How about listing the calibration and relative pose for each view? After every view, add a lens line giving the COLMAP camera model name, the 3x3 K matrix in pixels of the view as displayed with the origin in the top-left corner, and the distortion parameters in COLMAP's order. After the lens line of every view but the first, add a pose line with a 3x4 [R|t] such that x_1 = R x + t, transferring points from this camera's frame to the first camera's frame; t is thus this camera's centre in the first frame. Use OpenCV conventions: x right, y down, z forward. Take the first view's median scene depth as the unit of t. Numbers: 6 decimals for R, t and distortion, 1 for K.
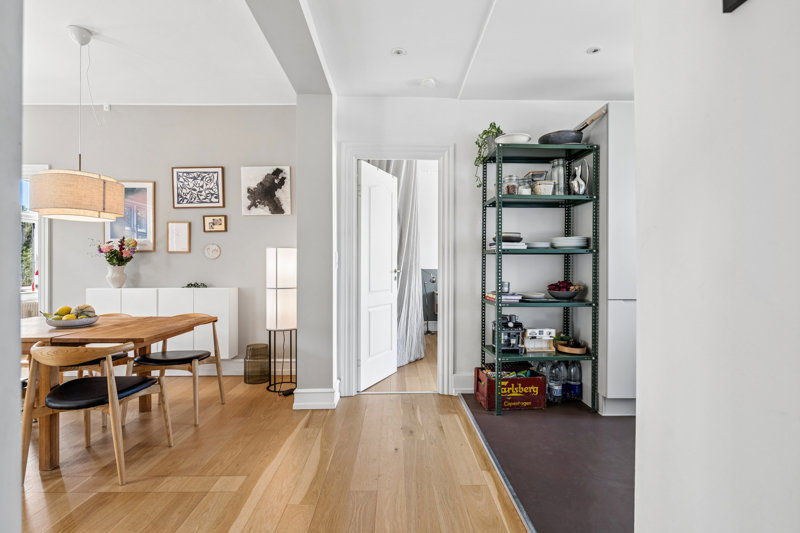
lens RADIAL K [[379.7, 0, 400.0], [0, 379.7, 266.5], [0, 0, 1]] dist [0.000831, 0.000156]
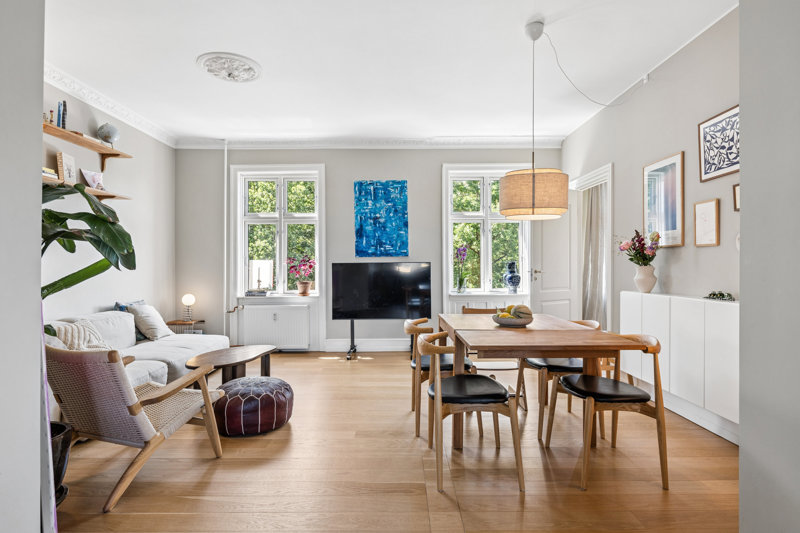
lens RADIAL K [[446.3, 0, 399.4], [0, 446.3, 251.4], [0, 0, 1]] dist [0.000595, 0.000443]
pose [[-0.018265, -0.033152, -0.999283, 0.220304], [-0.004423, 0.999443, -0.033076, 0.001334], [0.999823, 0.003816, -0.018401, 0.469959]]
